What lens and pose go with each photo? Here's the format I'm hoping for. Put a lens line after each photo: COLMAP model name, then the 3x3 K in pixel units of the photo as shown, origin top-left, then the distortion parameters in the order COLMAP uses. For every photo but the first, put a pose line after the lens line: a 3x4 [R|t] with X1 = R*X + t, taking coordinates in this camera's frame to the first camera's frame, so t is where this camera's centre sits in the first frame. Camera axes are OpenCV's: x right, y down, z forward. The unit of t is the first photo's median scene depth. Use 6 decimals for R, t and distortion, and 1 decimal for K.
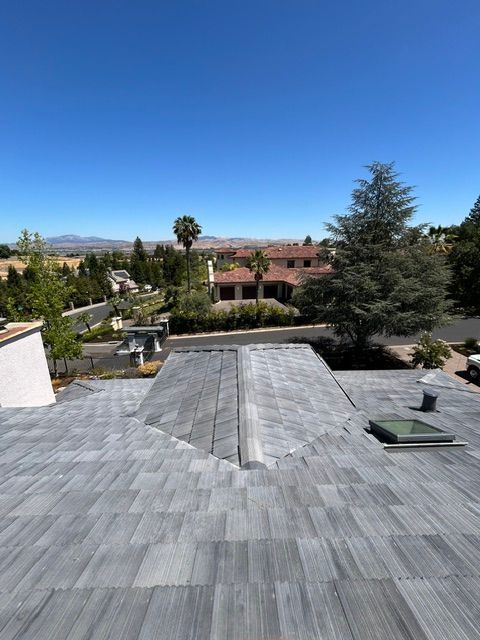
lens RADIAL K [[257.7, 0, 242.6], [0, 257.7, 320.2], [0, 0, 1]] dist [-0.004459, 0.000254]
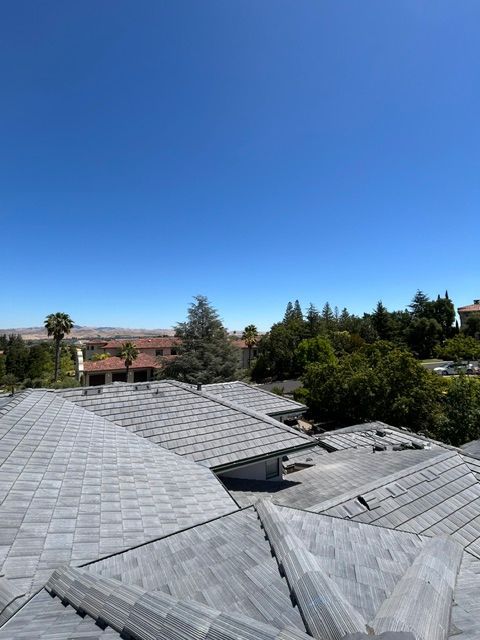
lens RADIAL K [[257.7, 0, 241.4], [0, 257.7, 318.0], [0, 0, 1]] dist [-0.004459, 0.000254]
pose [[0.895564, 0.032837, 0.443720, -0.004309], [0.121042, 0.941680, -0.313987, 0.055300], [-0.428152, 0.334904, 0.839360, -0.231801]]
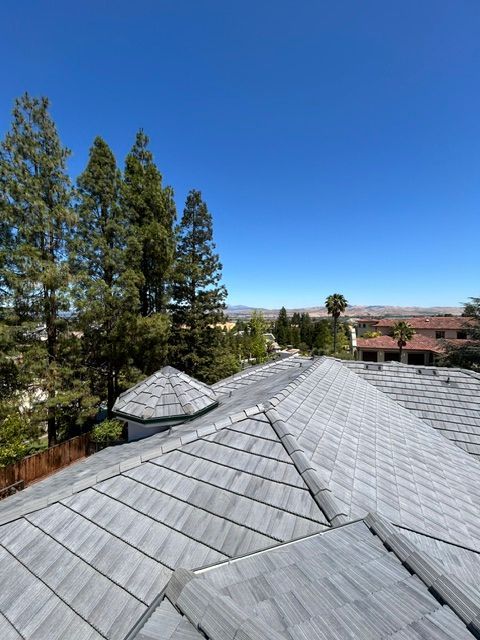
lens RADIAL K [[257.7, 0, 241.4], [0, 257.7, 317.4], [0, 0, 1]] dist [-0.004459, 0.000254]
pose [[0.876701, 0.017268, -0.480725, -0.010872], [-0.142681, 0.963717, -0.225591, 0.055944], [0.459388, 0.266366, 0.847356, -0.232805]]
